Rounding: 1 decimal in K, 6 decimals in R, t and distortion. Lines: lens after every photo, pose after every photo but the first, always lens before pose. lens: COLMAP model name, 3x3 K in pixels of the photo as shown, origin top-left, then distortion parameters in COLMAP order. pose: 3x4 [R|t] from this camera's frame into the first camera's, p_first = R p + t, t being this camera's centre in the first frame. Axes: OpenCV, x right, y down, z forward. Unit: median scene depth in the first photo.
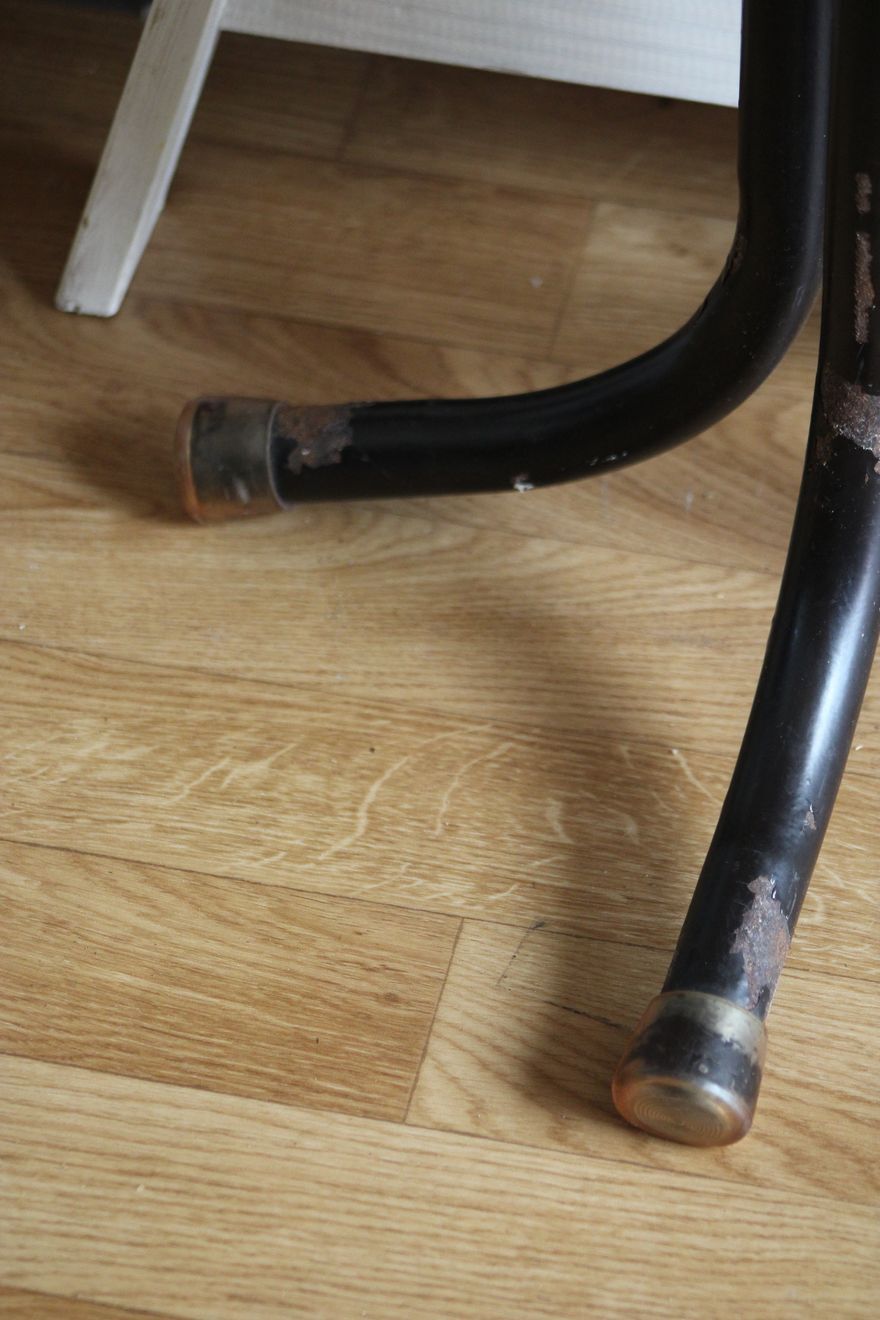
lens RADIAL K [[5514.1, 0, 440.0], [0, 5514.1, 660.0], [0, 0, 1]] dist [0.078137, -0.278545]
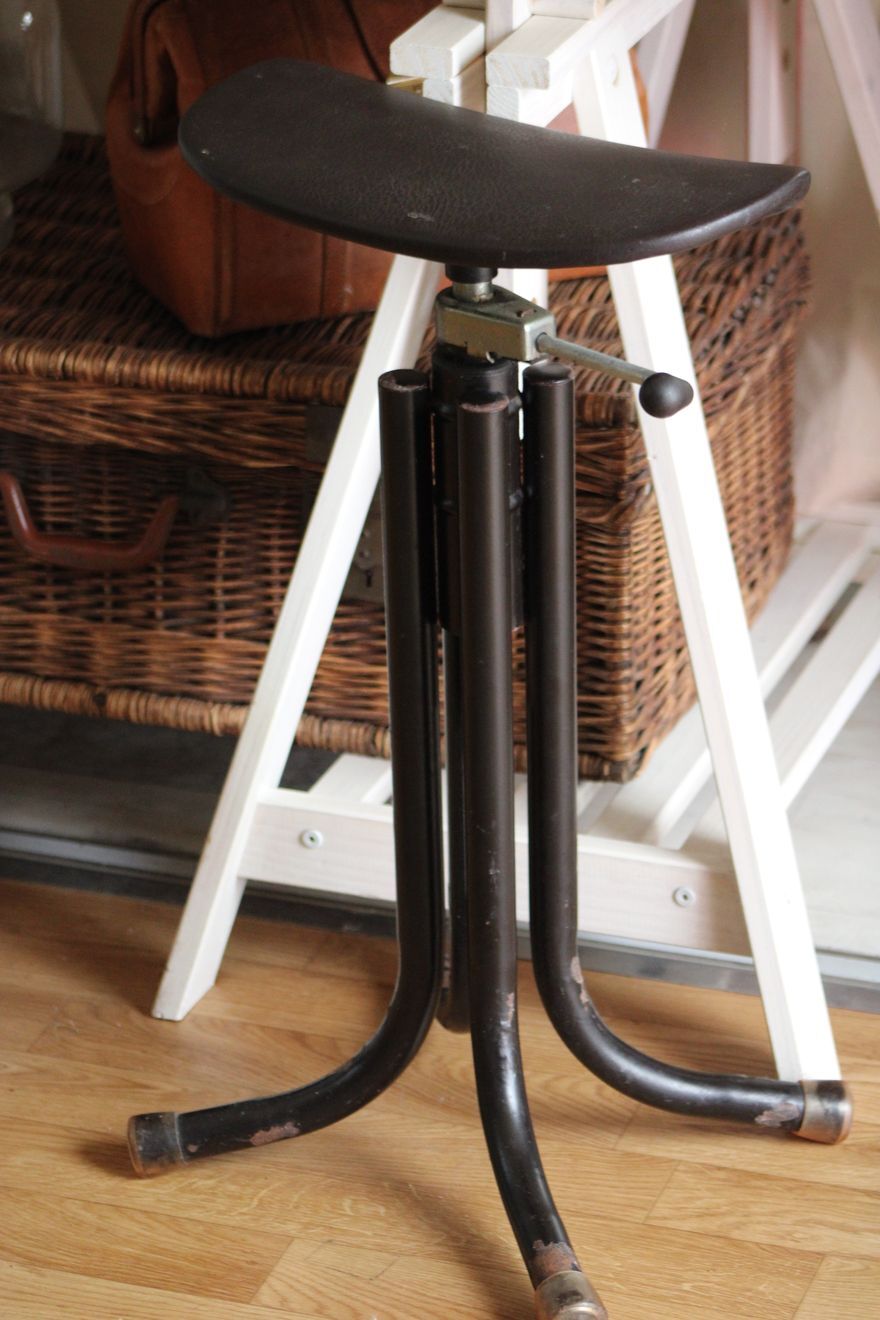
lens RADIAL K [[5071.5, 0, 436.0], [0, 5071.5, 656.6], [0, 0, 1]] dist [-0.075550, 1.890859]
pose [[0.993186, 0.040366, -0.109326, 0.259678], [-0.077481, 0.929454, -0.360709, 0.532940], [0.087053, 0.366722, 0.926249, -0.858478]]
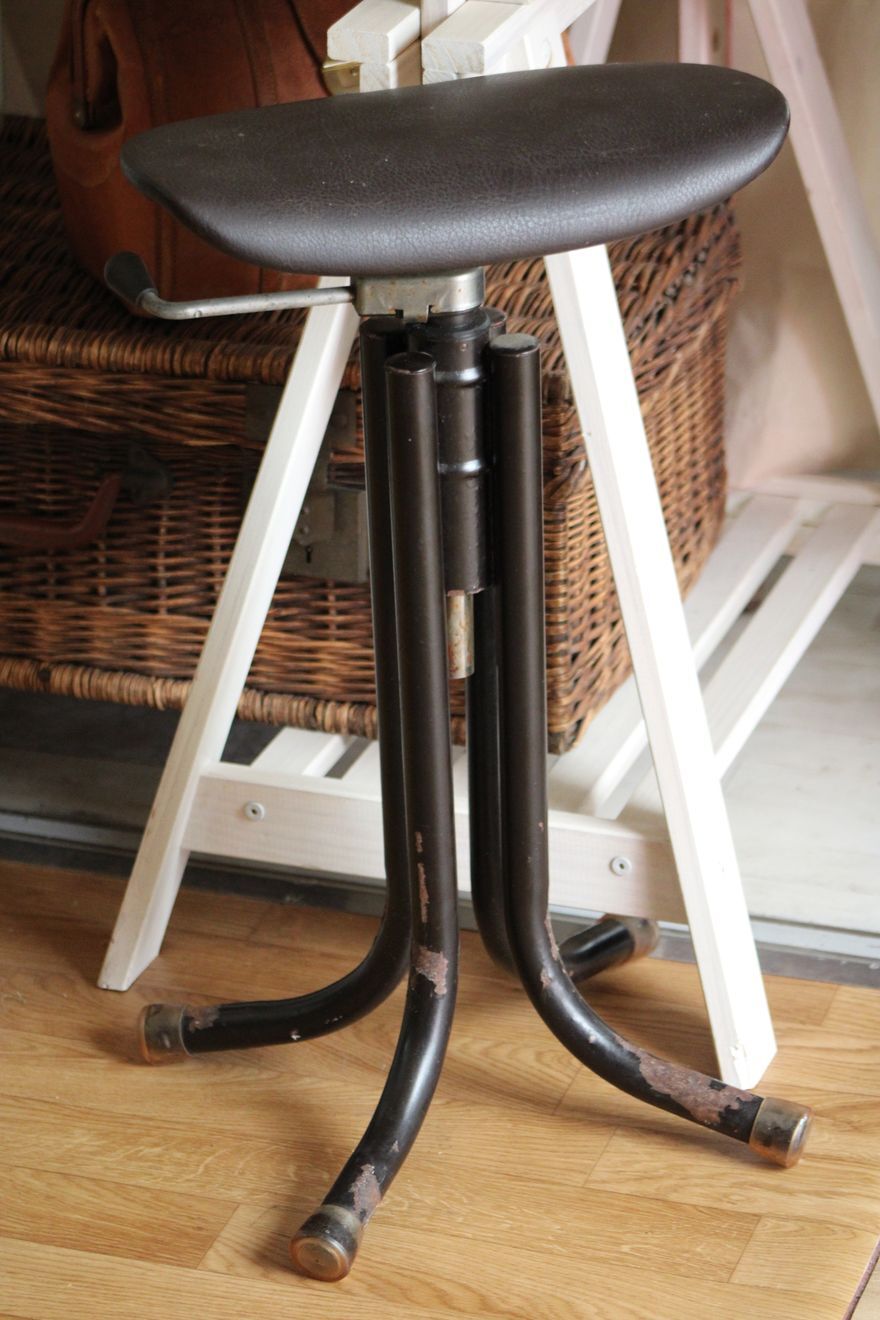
lens RADIAL K [[5071.5, 0, 436.0], [0, 5071.5, 656.6], [0, 0, 1]] dist [-0.075550, 1.890859]
pose [[0.994780, 0.034881, -0.095900, 0.260560], [-0.066979, 0.932192, -0.355713, 0.542575], [0.076990, 0.360279, 0.929662, -0.890654]]
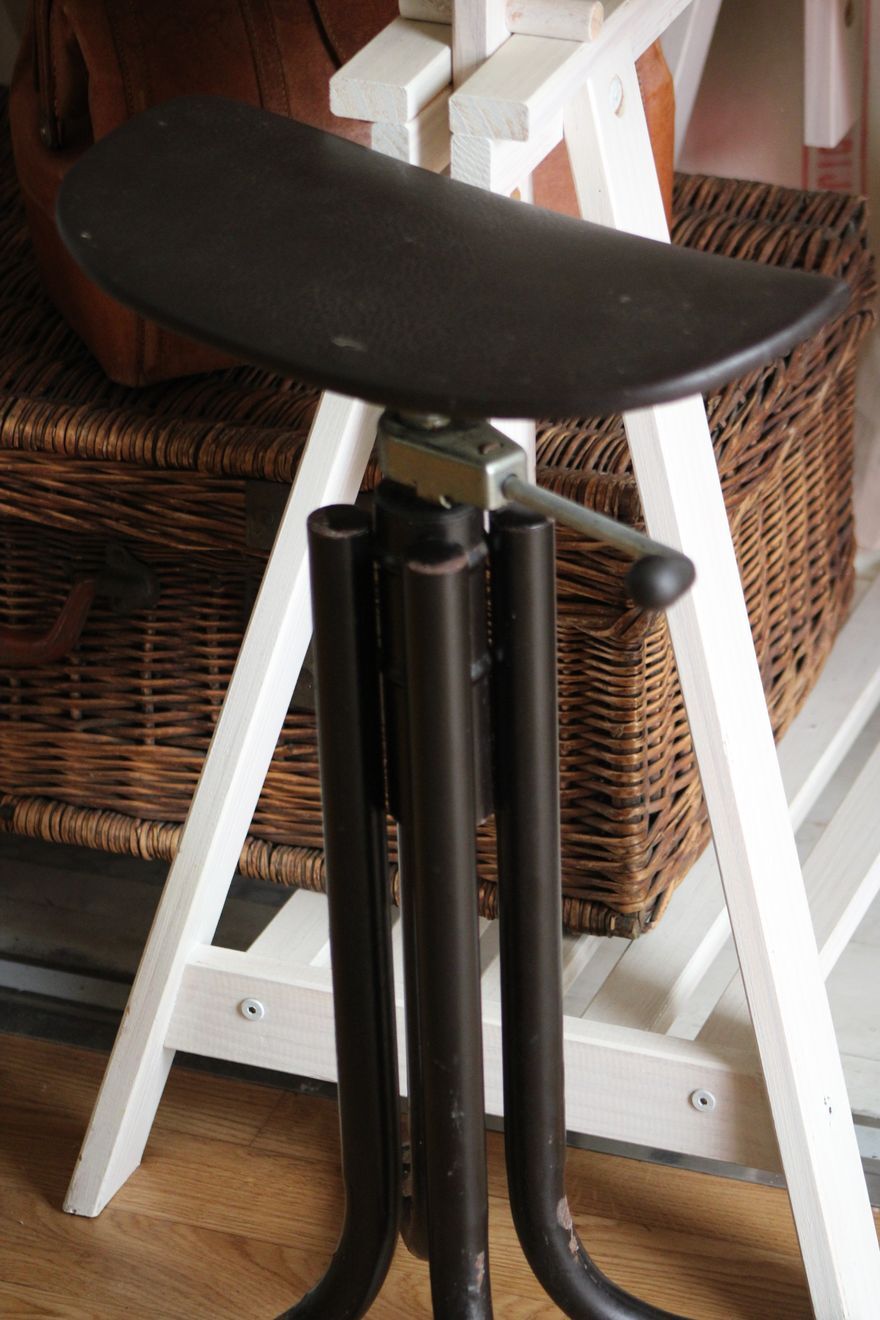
lens RADIAL K [[5071.5, 0, 436.0], [0, 5071.5, 656.6], [0, 0, 1]] dist [-0.075550, 1.890859]
pose [[0.989843, 0.053749, -0.131612, 0.264029], [-0.089837, 0.953992, -0.286056, 0.229742], [0.110182, 0.294975, 0.949131, -0.560861]]
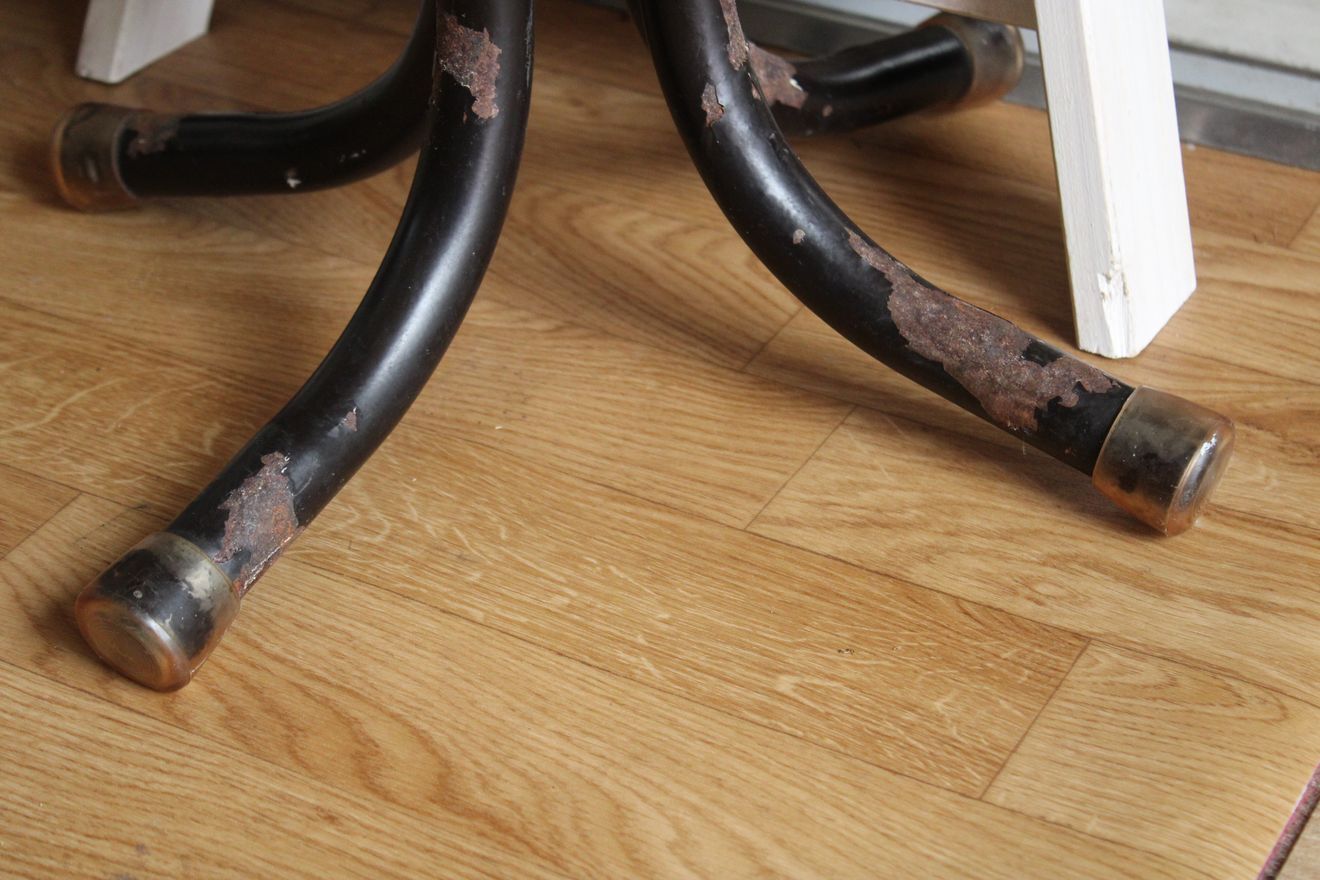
lens RADIAL K [[2837.6, 0, 665.2], [0, 2837.6, 437.3], [0, 0, 1]] dist [0.047869, 0.140829]
pose [[0.955694, 0.149100, -0.253806, 0.257379], [-0.198386, 0.963237, -0.181154, 0.116109], [0.217465, 0.223479, 0.950140, 0.488316]]
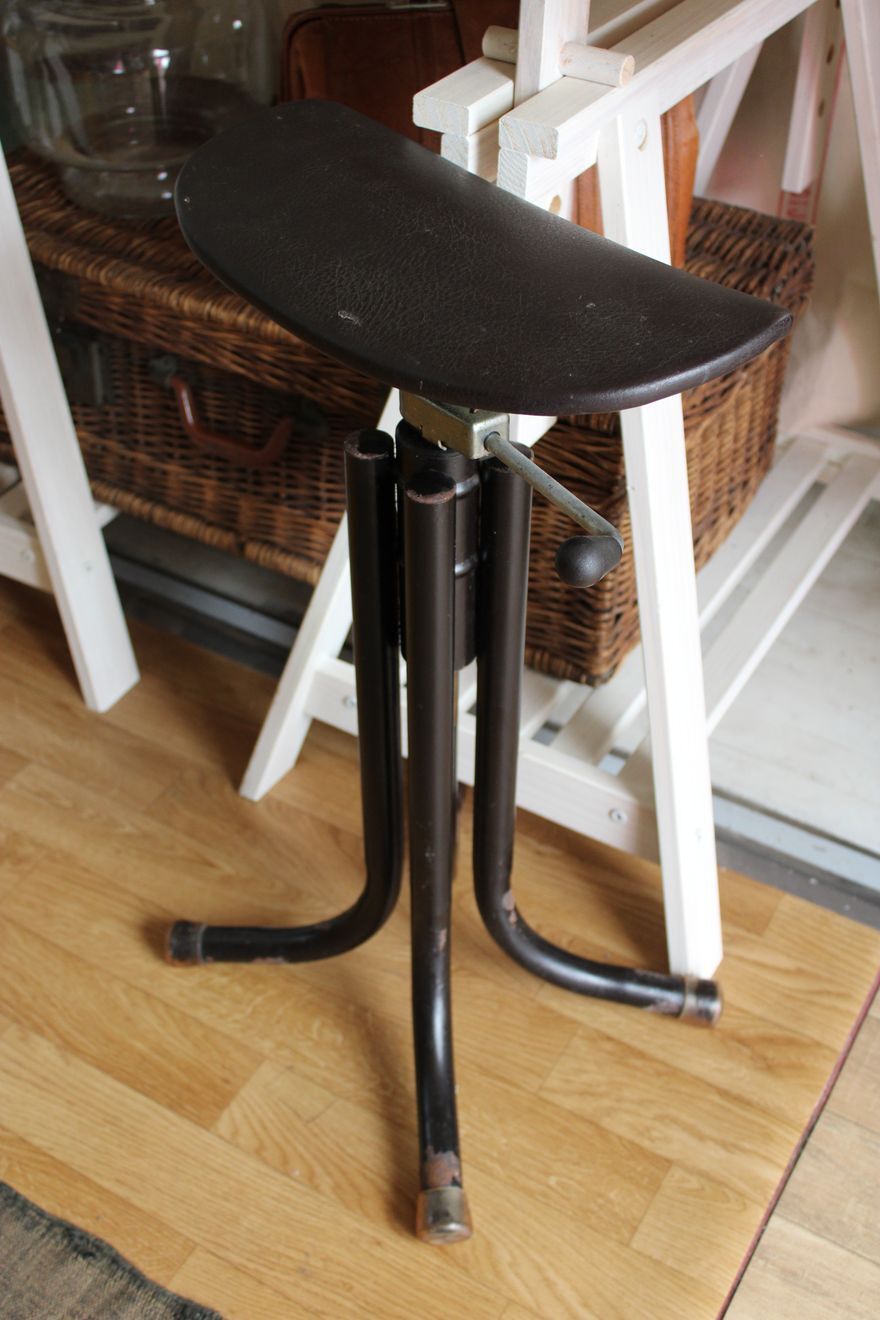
lens RADIAL K [[1601.6, 0, 429.6], [0, 1601.6, 657.8], [0, 0, 1]] dist [-0.106911, 0.177490]
pose [[0.951226, 0.210381, -0.225630, 0.215345], [-0.232246, 0.969770, -0.074890, -0.103125], [0.203054, 0.123639, 0.971330, 0.238530]]
